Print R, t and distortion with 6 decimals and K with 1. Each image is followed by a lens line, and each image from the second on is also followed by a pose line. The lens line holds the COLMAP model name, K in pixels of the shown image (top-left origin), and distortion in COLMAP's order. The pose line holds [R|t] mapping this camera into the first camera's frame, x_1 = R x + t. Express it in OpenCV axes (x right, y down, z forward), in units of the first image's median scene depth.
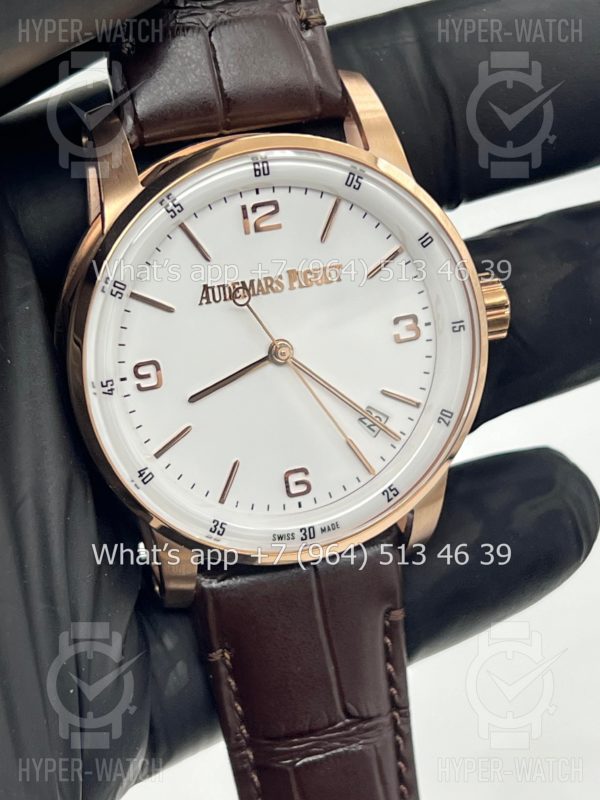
lens RADIAL K [[1804.1, 0, 300.0], [0, 1804.1, 400.0], [0, 0, 1]] dist [0.036316, 0.073778]
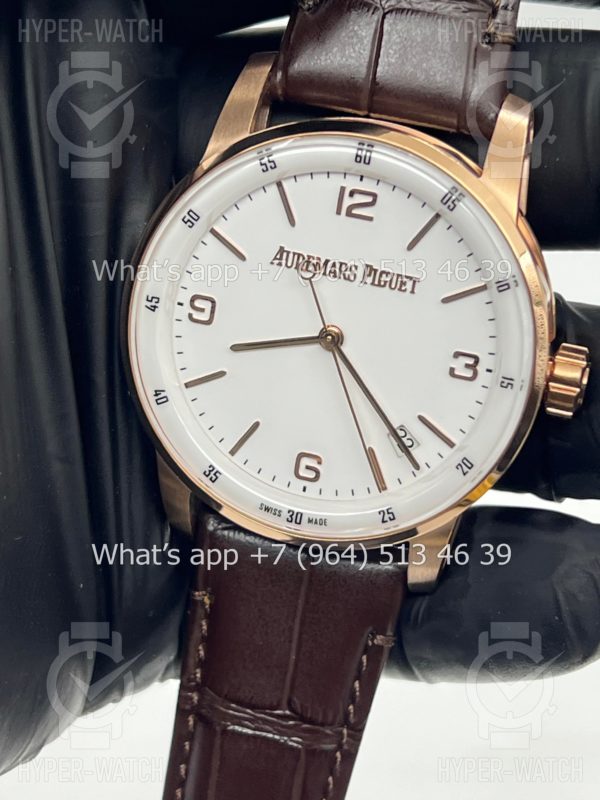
lens RADIAL K [[1804.1, 0, 300.0], [0, 1804.1, 400.0], [0, 0, 1]] dist [0.036316, 0.073778]
pose [[0.832717, 0.379743, -0.402962, 0.391594], [-0.376248, 0.922003, 0.091364, -0.079852], [0.406227, 0.075534, 0.910645, 0.086163]]
